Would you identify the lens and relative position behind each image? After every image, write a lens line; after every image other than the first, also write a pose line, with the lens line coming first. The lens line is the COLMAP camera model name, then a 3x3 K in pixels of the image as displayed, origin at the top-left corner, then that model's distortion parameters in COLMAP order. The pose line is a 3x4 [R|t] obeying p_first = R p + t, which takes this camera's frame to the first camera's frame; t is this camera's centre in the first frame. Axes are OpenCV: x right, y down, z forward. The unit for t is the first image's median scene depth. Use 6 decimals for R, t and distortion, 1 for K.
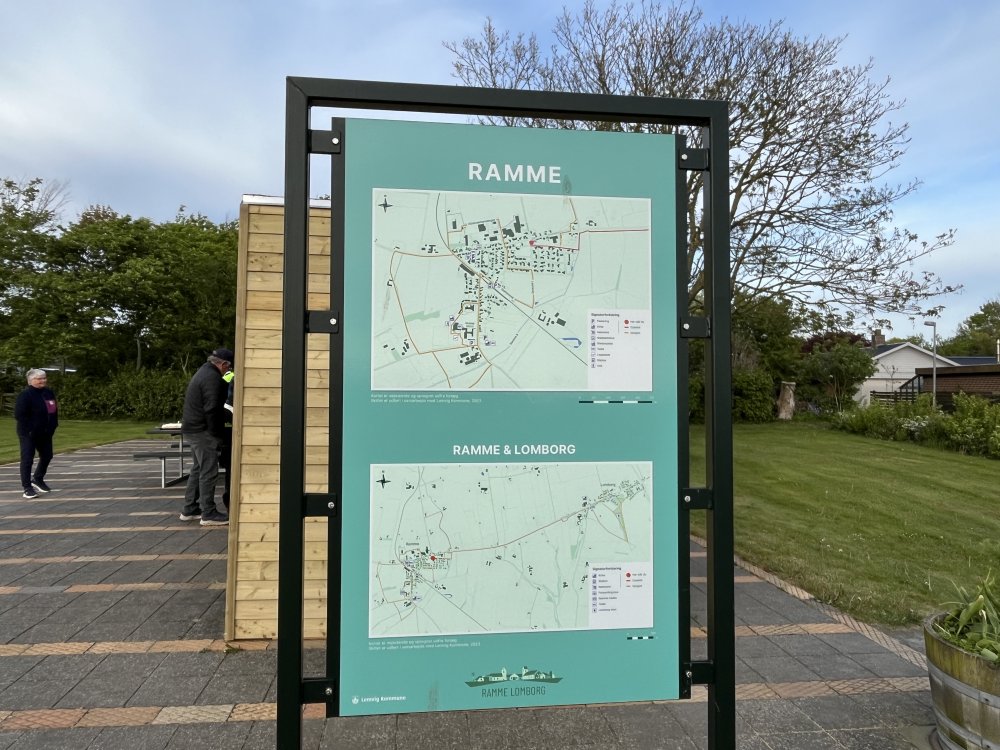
lens RADIAL K [[673.6, 0, 500.0], [0, 673.6, 375.0], [0, 0, 1]] dist [0.002359, 0.001045]
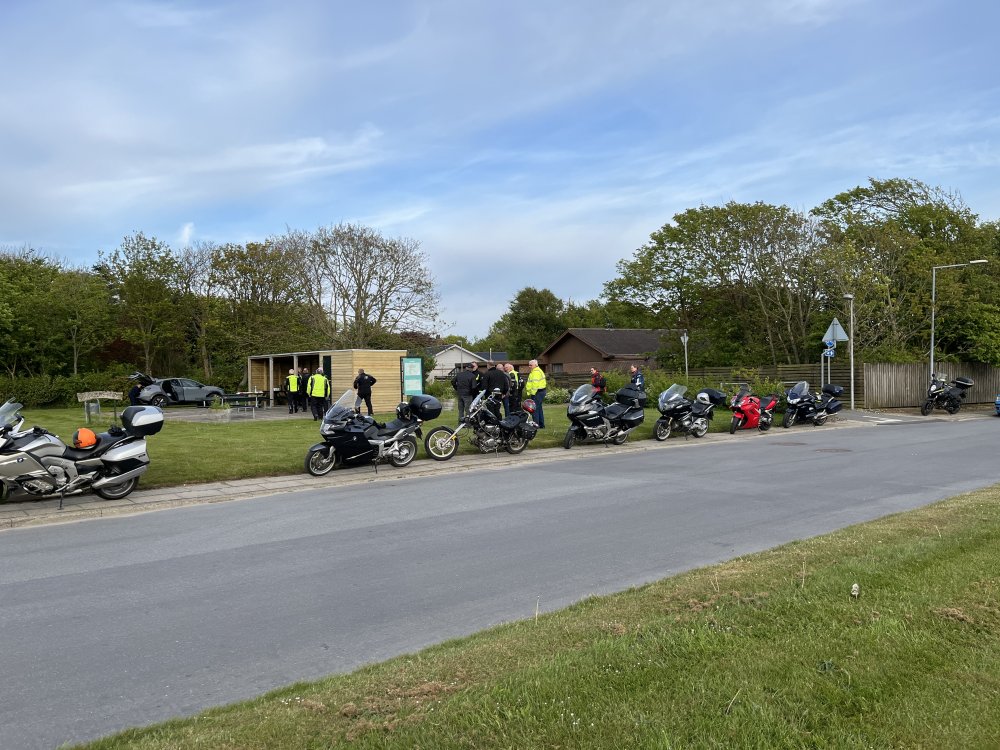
lens RADIAL K [[756.3, 0, 500.0], [0, 756.3, 375.0], [0, 0, 1]] dist [0.006291, 0.002465]
pose [[0.832035, -0.022784, 0.554255, -0.451128], [0.014717, 0.999711, 0.019004, -0.016123], [-0.554528, -0.007655, 0.832130, -0.828933]]
